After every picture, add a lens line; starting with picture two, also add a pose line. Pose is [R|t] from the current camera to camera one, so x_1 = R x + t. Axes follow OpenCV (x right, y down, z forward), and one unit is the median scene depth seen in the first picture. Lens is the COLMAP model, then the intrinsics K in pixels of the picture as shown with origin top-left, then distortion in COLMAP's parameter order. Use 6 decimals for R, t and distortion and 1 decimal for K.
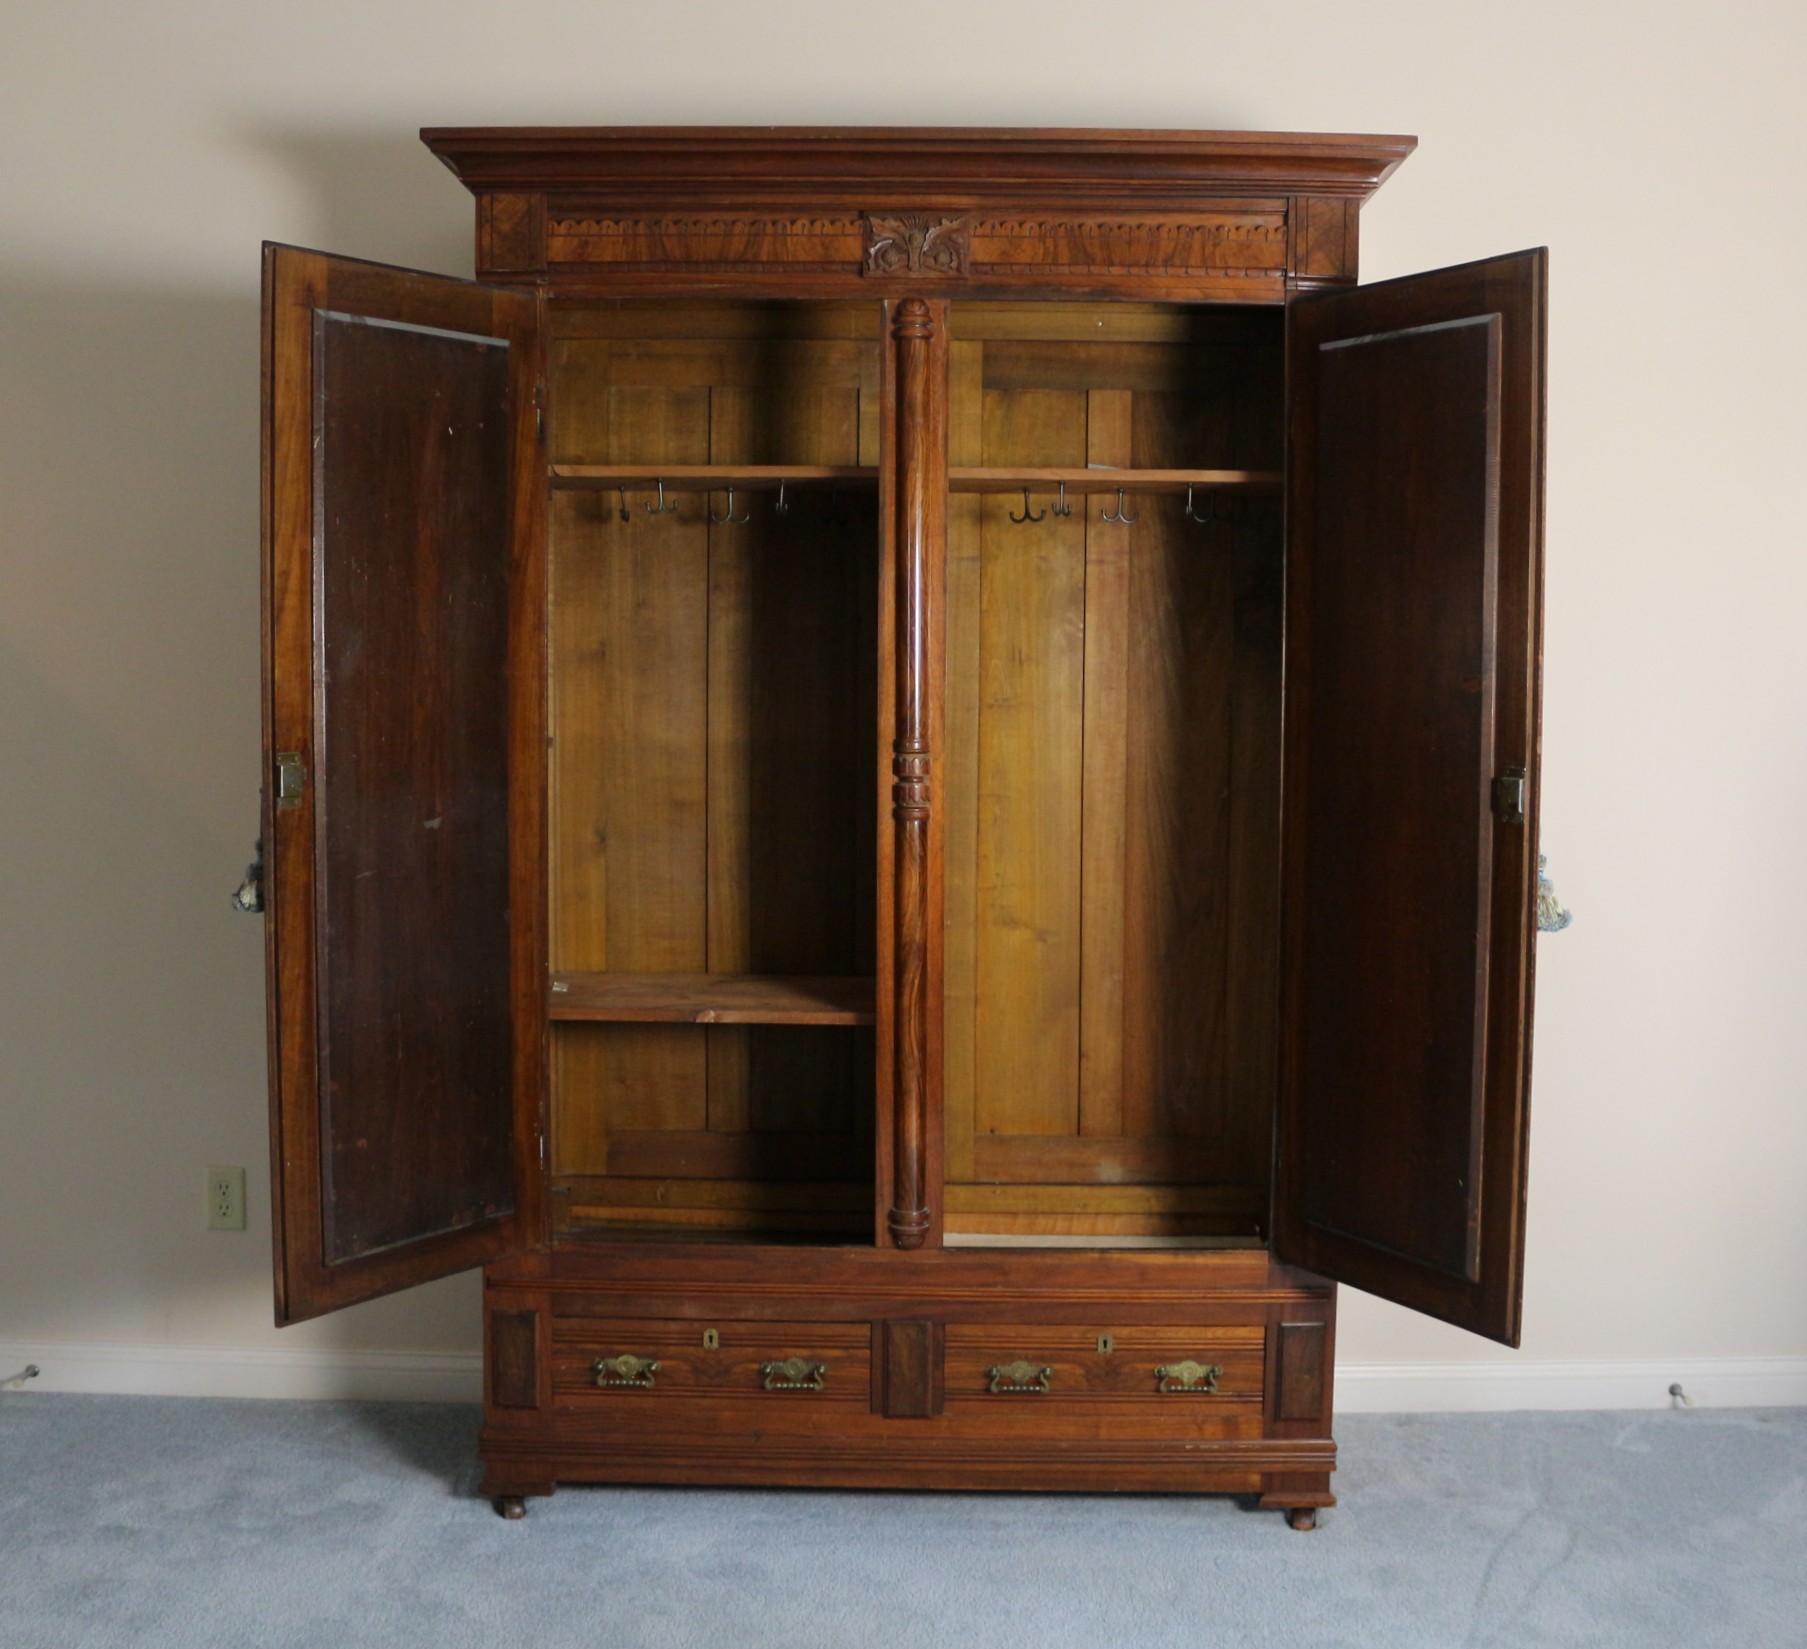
lens RADIAL K [[2226.9, 0, 939.5], [0, 2226.9, 782.3], [0, 0, 1]] dist [-0.124568, 0.004870]
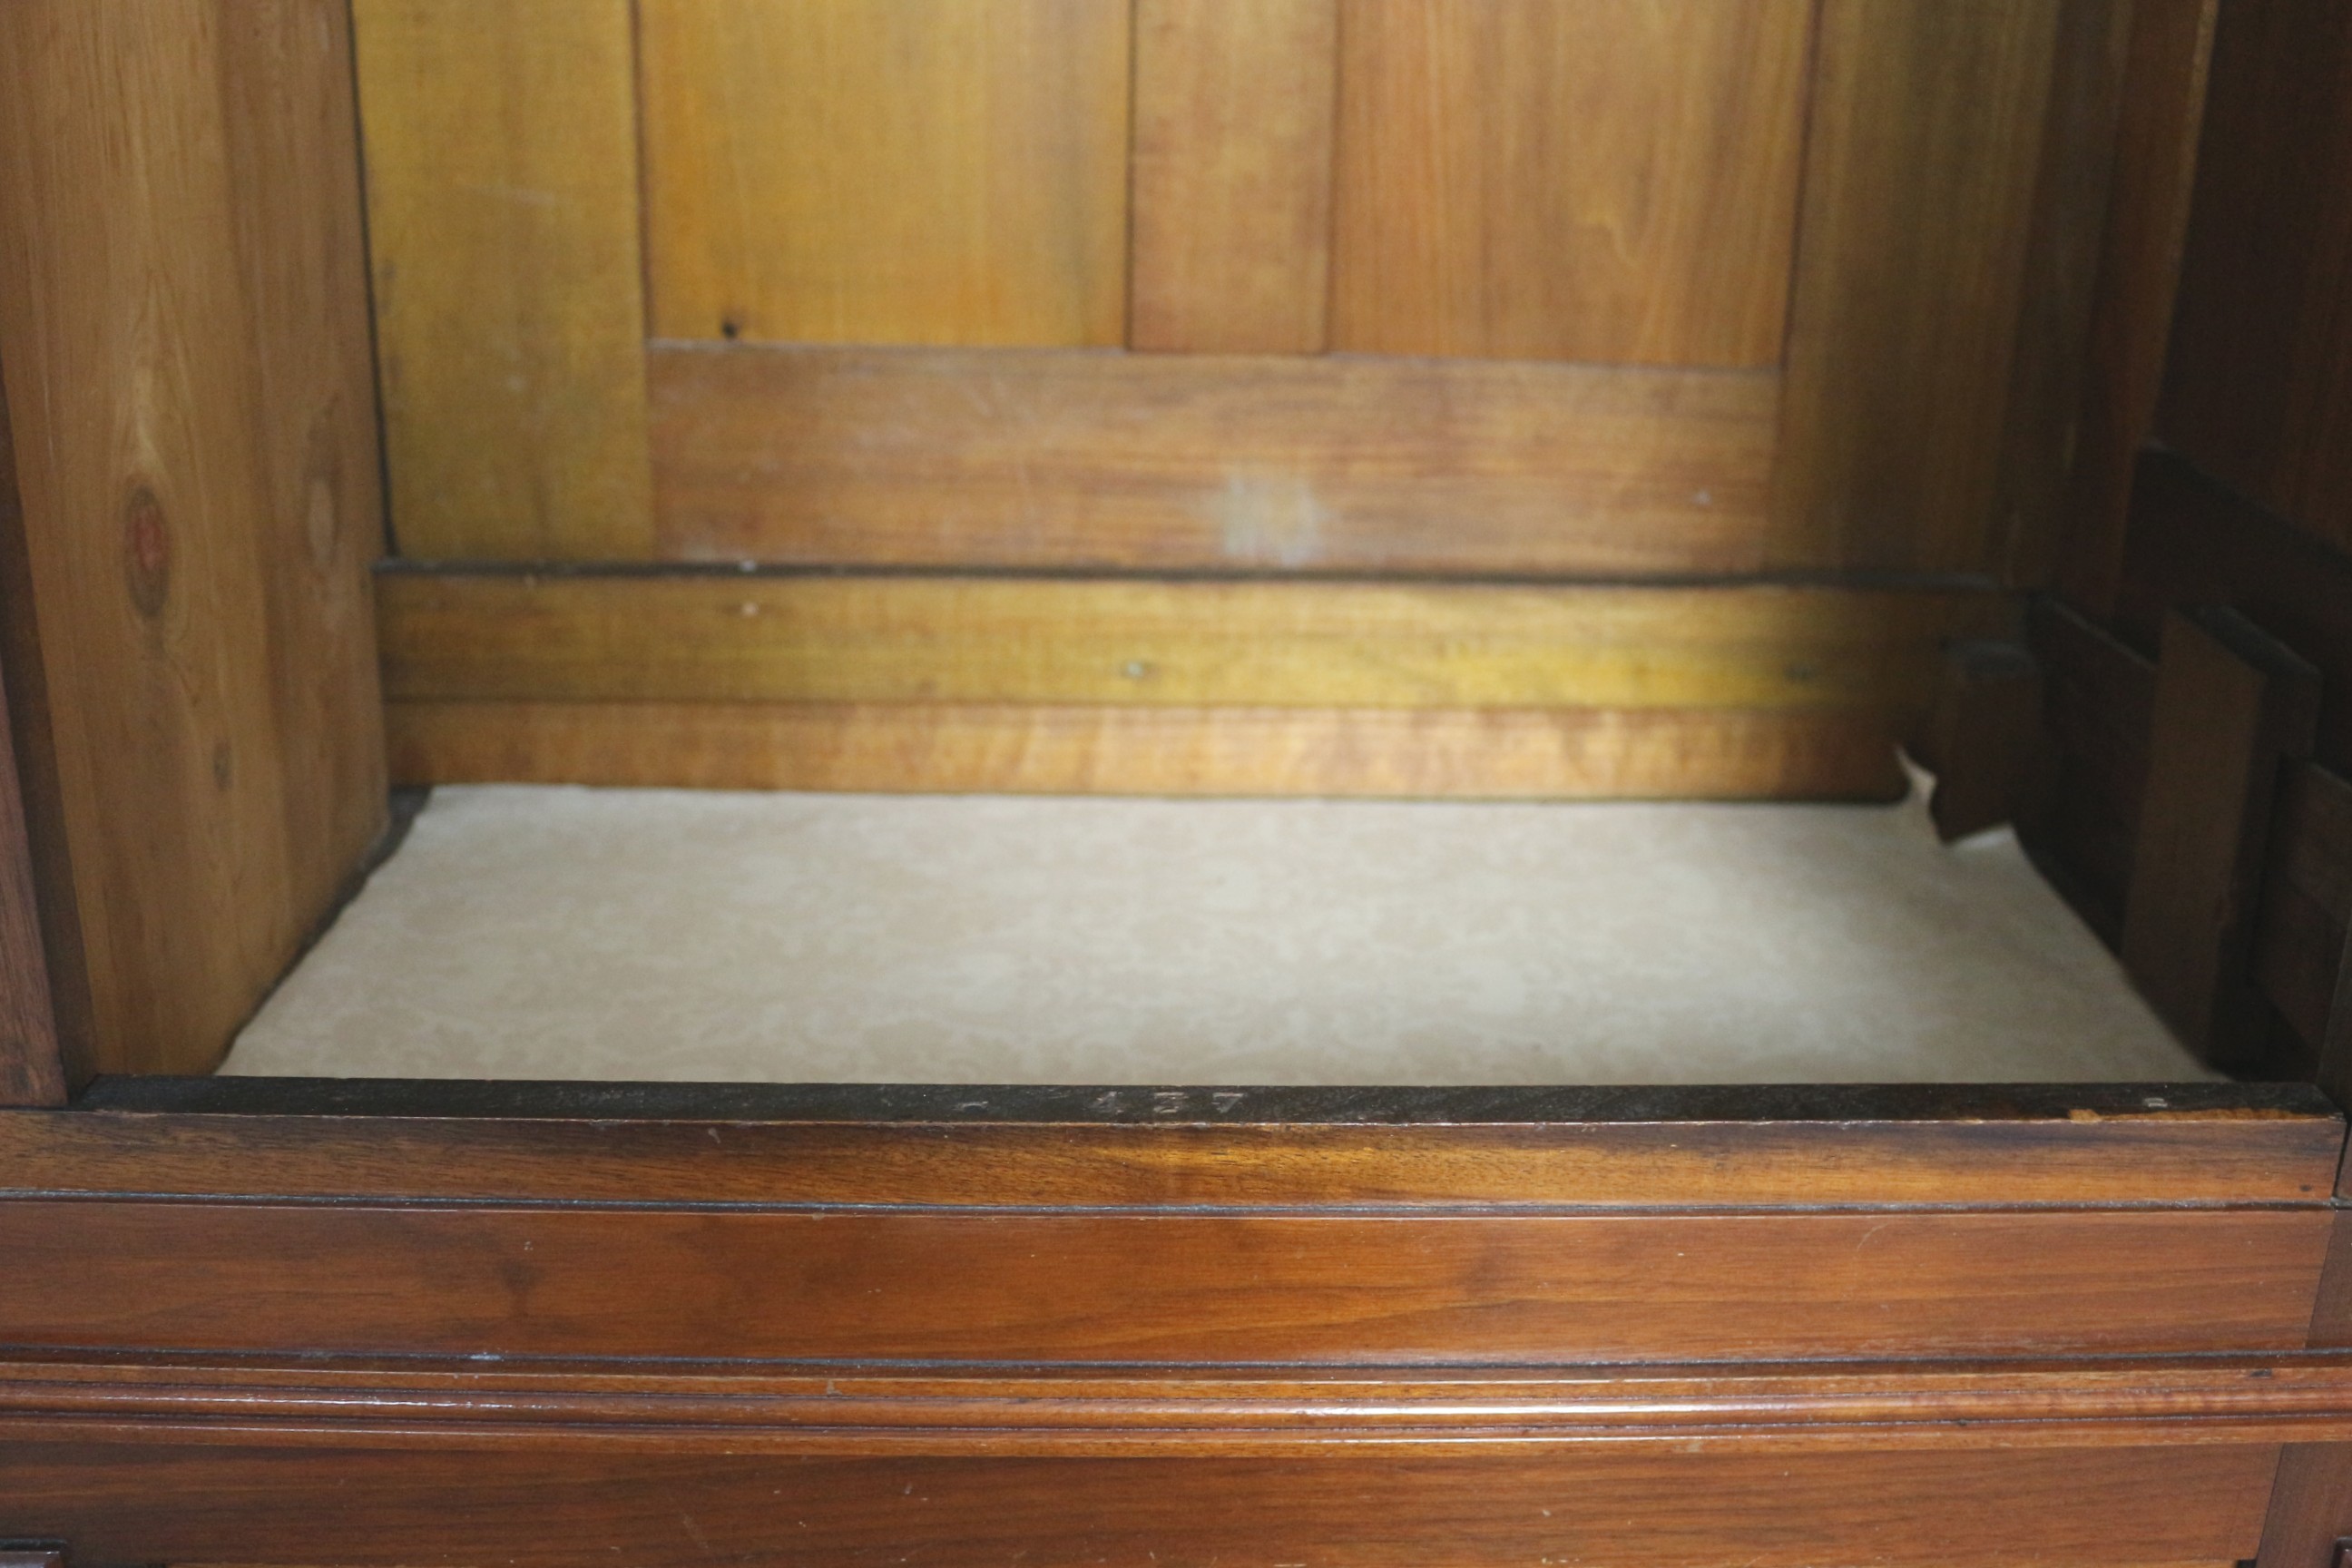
lens RADIAL K [[2529.7, 0, 1176.0], [0, 2529.7, 784.0], [0, 0, 1]] dist [-0.181579, 0.236667]
pose [[0.999240, -0.003172, 0.038839, 0.065819], [-0.008605, 0.954120, 0.299301, 0.143402], [-0.038006, -0.299408, 0.953368, 0.855771]]
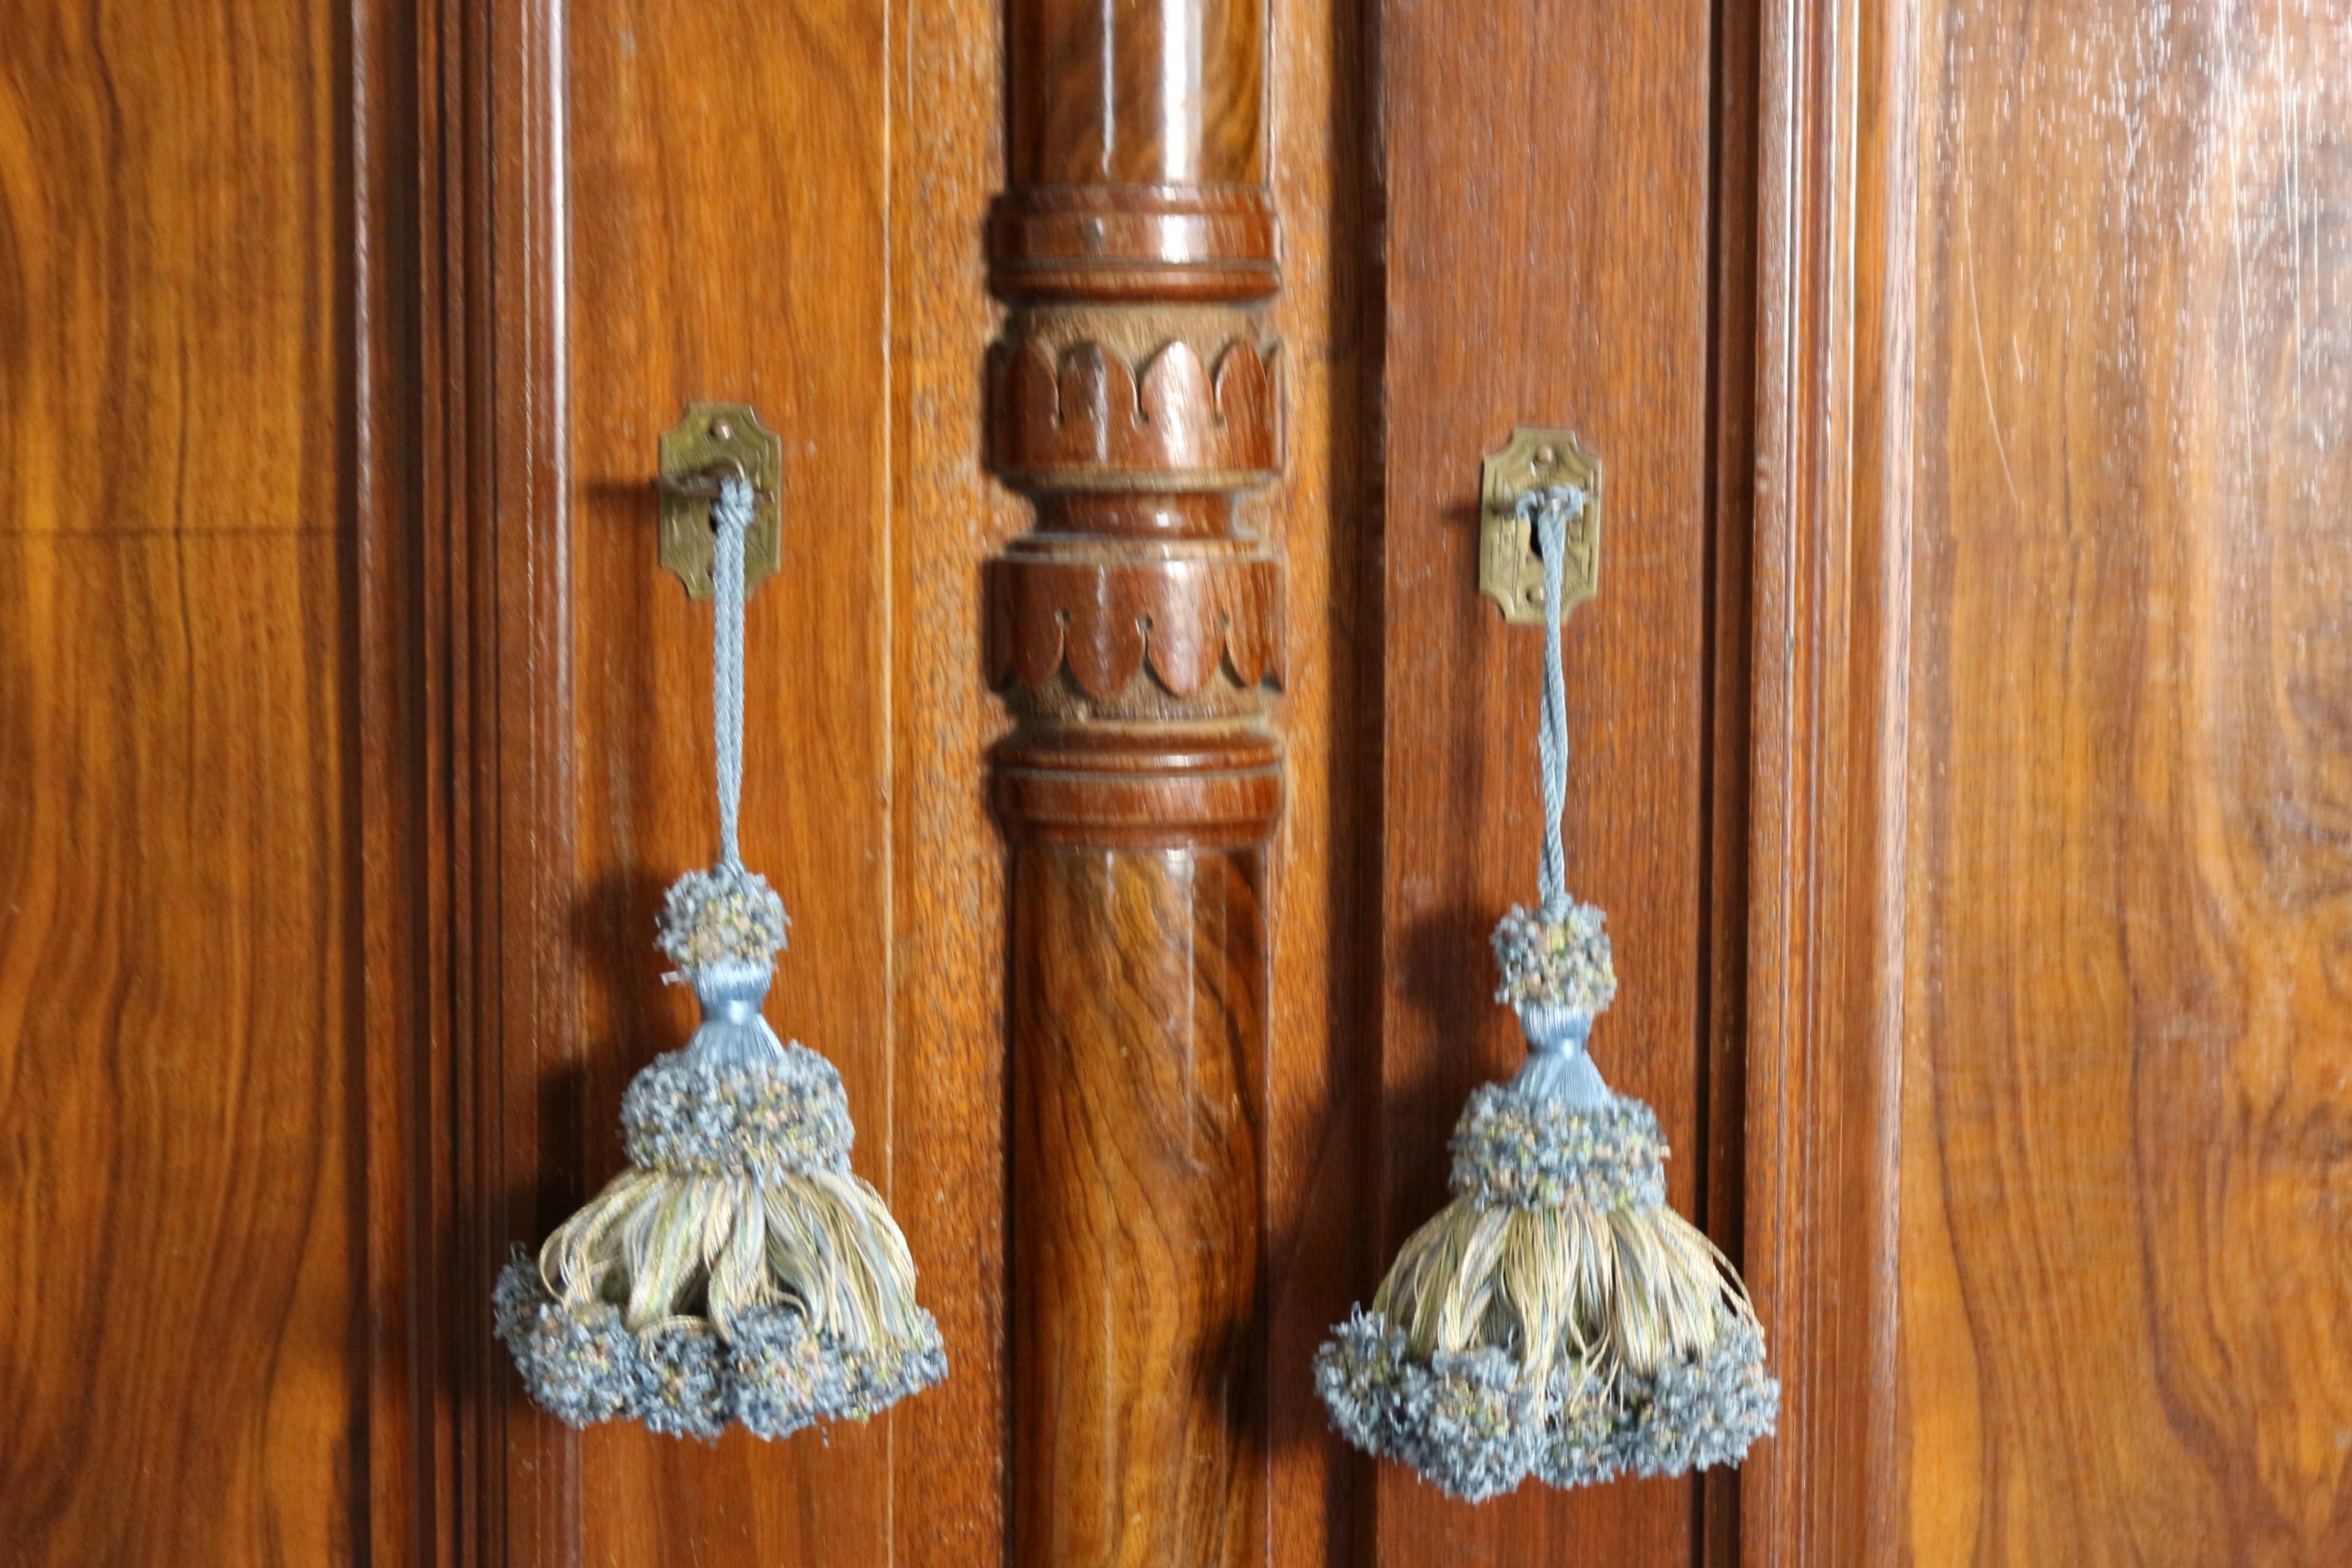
lens RADIAL K [[4900.3, 0, 1176.0], [0, 4900.3, 784.0], [0, 0, 1]] dist [0.016692, 0.106452]
pose [[0.998855, -0.009635, 0.046857, -0.023004], [0.007633, 0.999059, 0.042706, 0.002156], [-0.047224, -0.042300, 0.997988, 0.718238]]
